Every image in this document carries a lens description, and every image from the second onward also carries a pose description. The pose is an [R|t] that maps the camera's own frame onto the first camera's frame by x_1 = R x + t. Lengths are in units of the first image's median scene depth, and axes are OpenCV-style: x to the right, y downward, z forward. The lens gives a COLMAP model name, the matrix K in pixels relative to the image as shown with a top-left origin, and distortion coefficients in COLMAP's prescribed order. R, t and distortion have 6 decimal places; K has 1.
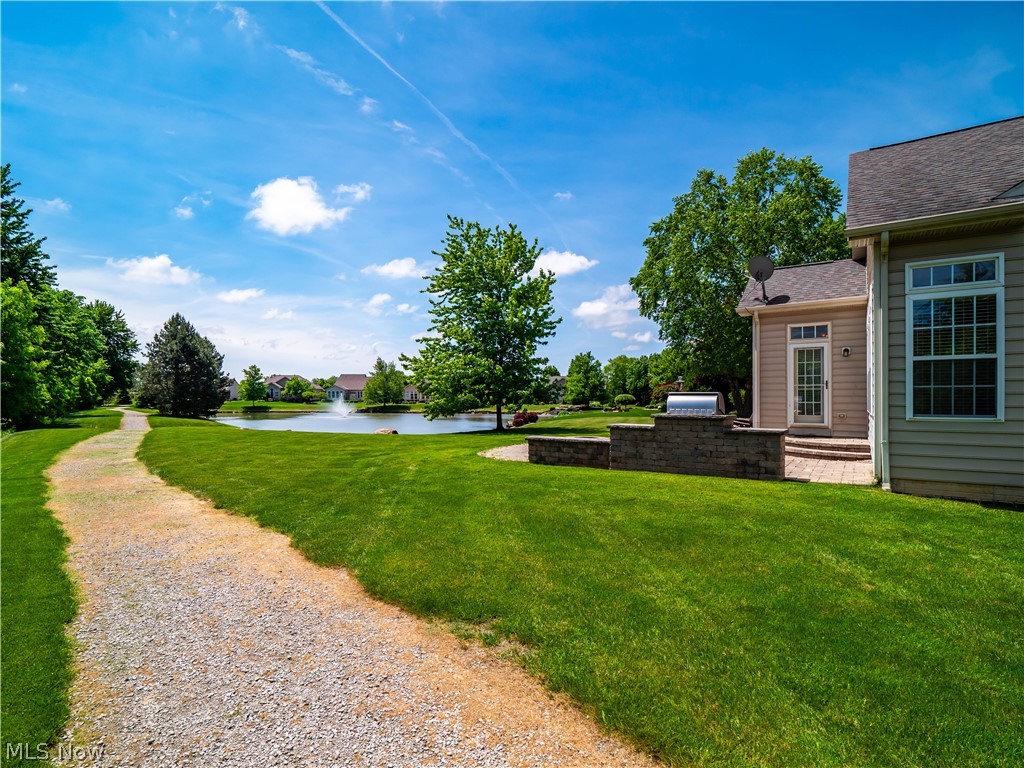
lens RADIAL K [[578.0, 0, 511.3], [0, 578.0, 408.4], [0, 0, 1]] dist [0.065215, -0.000438]
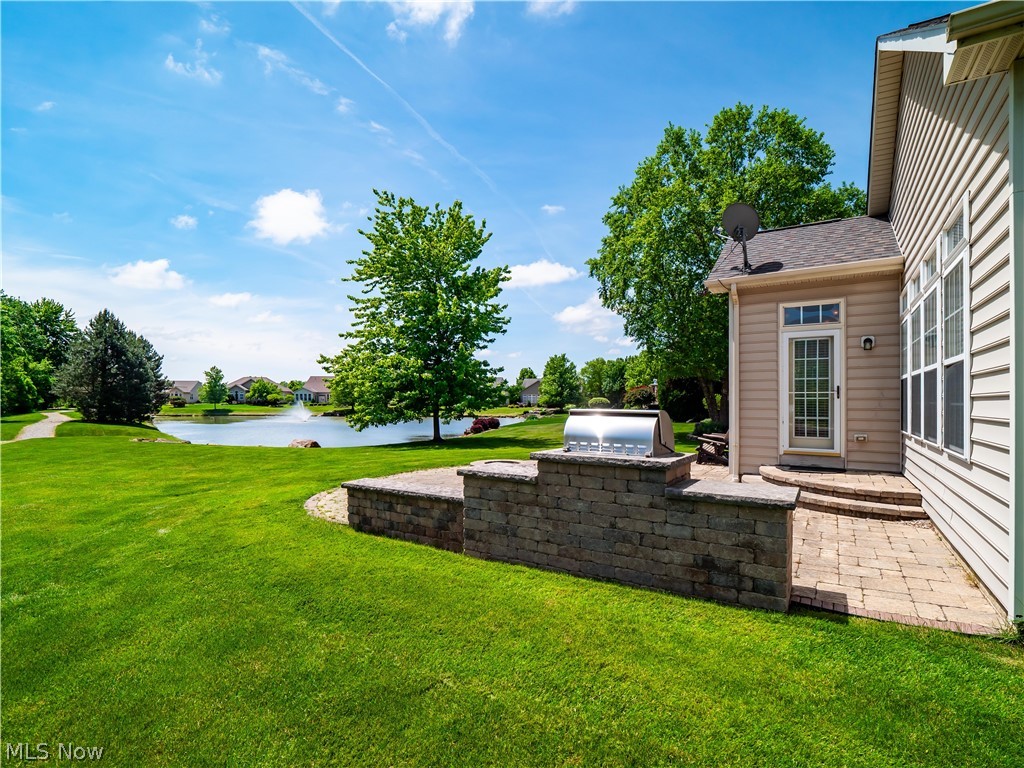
lens RADIAL K [[543.6, 0, 510.1], [0, 543.6, 407.3], [0, 0, 1]] dist [0.041726, -0.000296]
pose [[0.999968, 0.001907, 0.007779, 0.079005], [-0.001879, 0.999992, -0.003537, -0.010131], [-0.007786, 0.003523, 0.999963, 0.187946]]
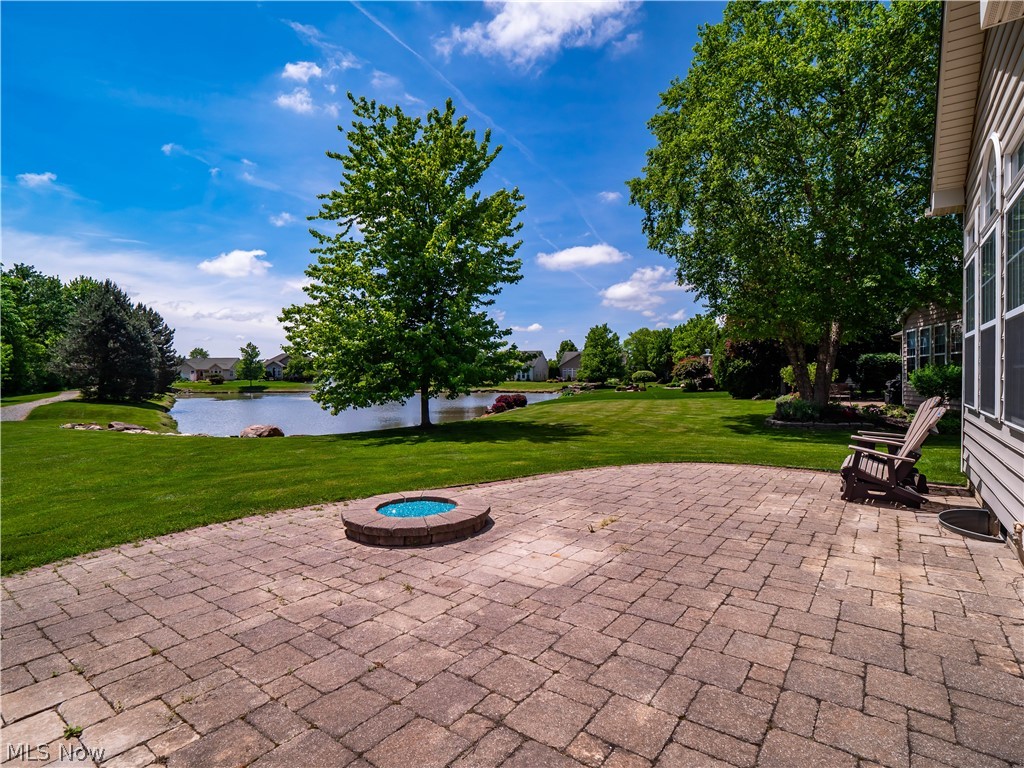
lens RADIAL K [[501.5, 0, 525.6], [0, 501.5, 380.2], [0, 0, 1]] dist [-0.000810, -0.001252]
pose [[0.998094, -0.006217, -0.061392, 0.120187], [0.005788, 0.999958, -0.007175, -0.010316], [0.061434, 0.006806, 0.998088, 0.436903]]
